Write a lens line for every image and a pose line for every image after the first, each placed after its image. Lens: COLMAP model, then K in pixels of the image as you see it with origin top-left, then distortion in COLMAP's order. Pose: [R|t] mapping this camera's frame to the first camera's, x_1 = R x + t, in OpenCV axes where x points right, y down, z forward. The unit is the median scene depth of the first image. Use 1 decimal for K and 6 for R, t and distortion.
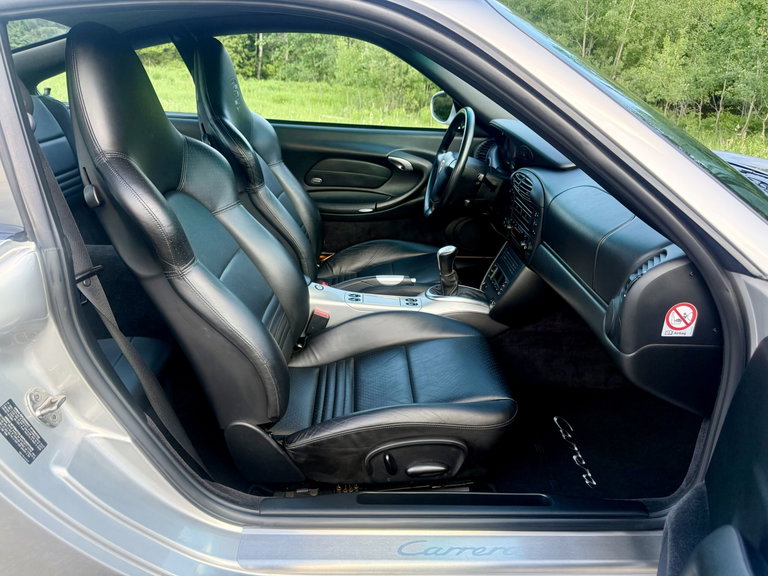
lens RADIAL K [[532.2, 0, 379.5], [0, 532.2, 283.2], [0, 0, 1]] dist [0.046151, -0.053417]
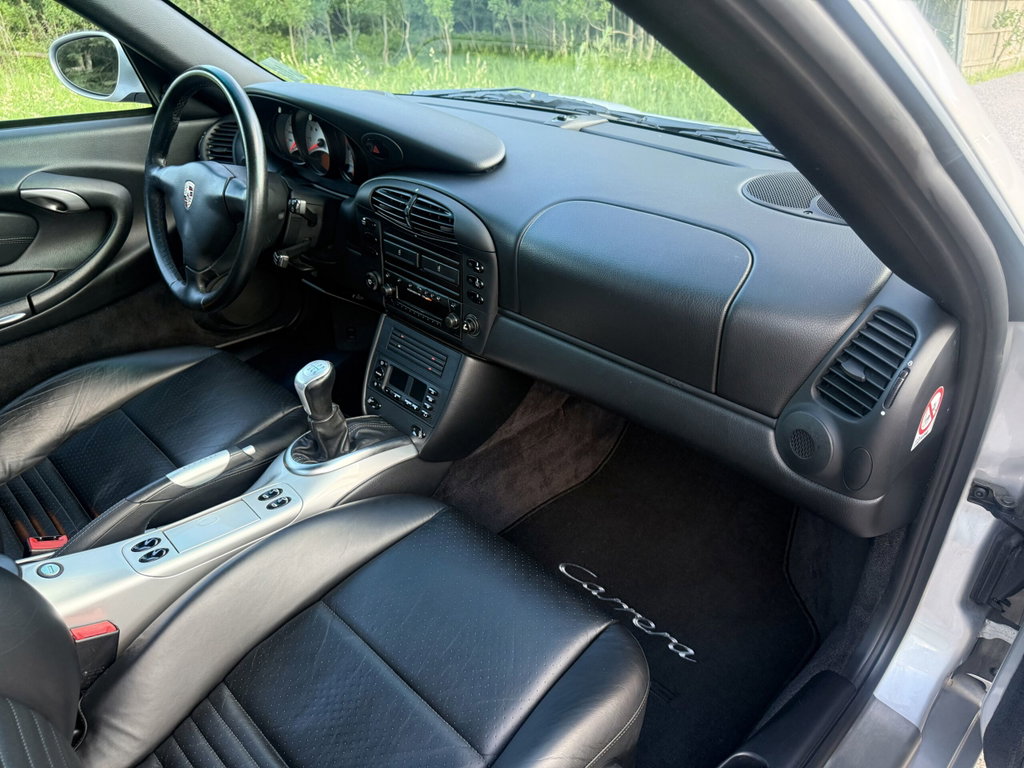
lens RADIAL K [[709.6, 0, 502.2], [0, 709.6, 390.4], [0, 0, 1]] dist [0.046151, -0.053417]
pose [[0.730401, -0.359137, 0.580977, -0.126556], [0.271422, 0.933173, 0.235622, -0.148570], [-0.626773, -0.014409, 0.779069, 0.368077]]
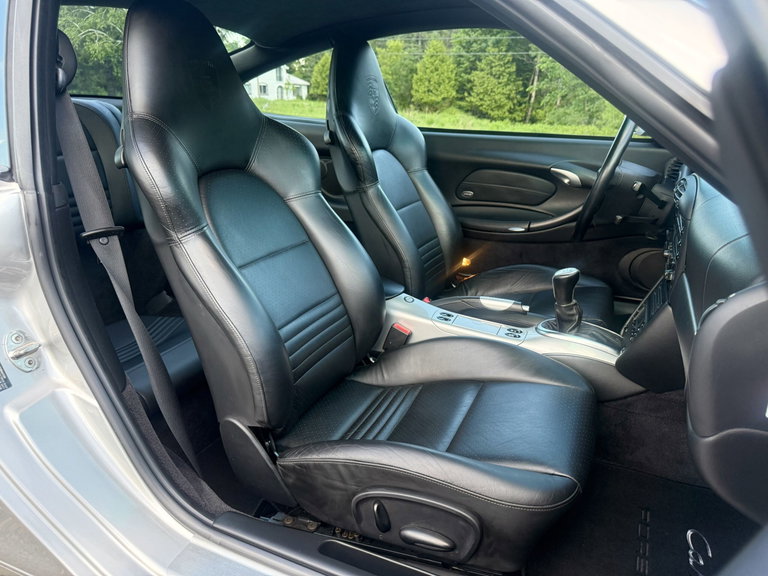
lens RADIAL K [[532.2, 0, 391.1], [0, 532.2, 289.9], [0, 0, 1]] dist [0.046151, -0.053417]
pose [[0.900473, 0.121837, -0.417498, 0.219738], [-0.148861, 0.988319, -0.032651, 0.024660], [0.408643, 0.091551, 0.908091, 0.185909]]
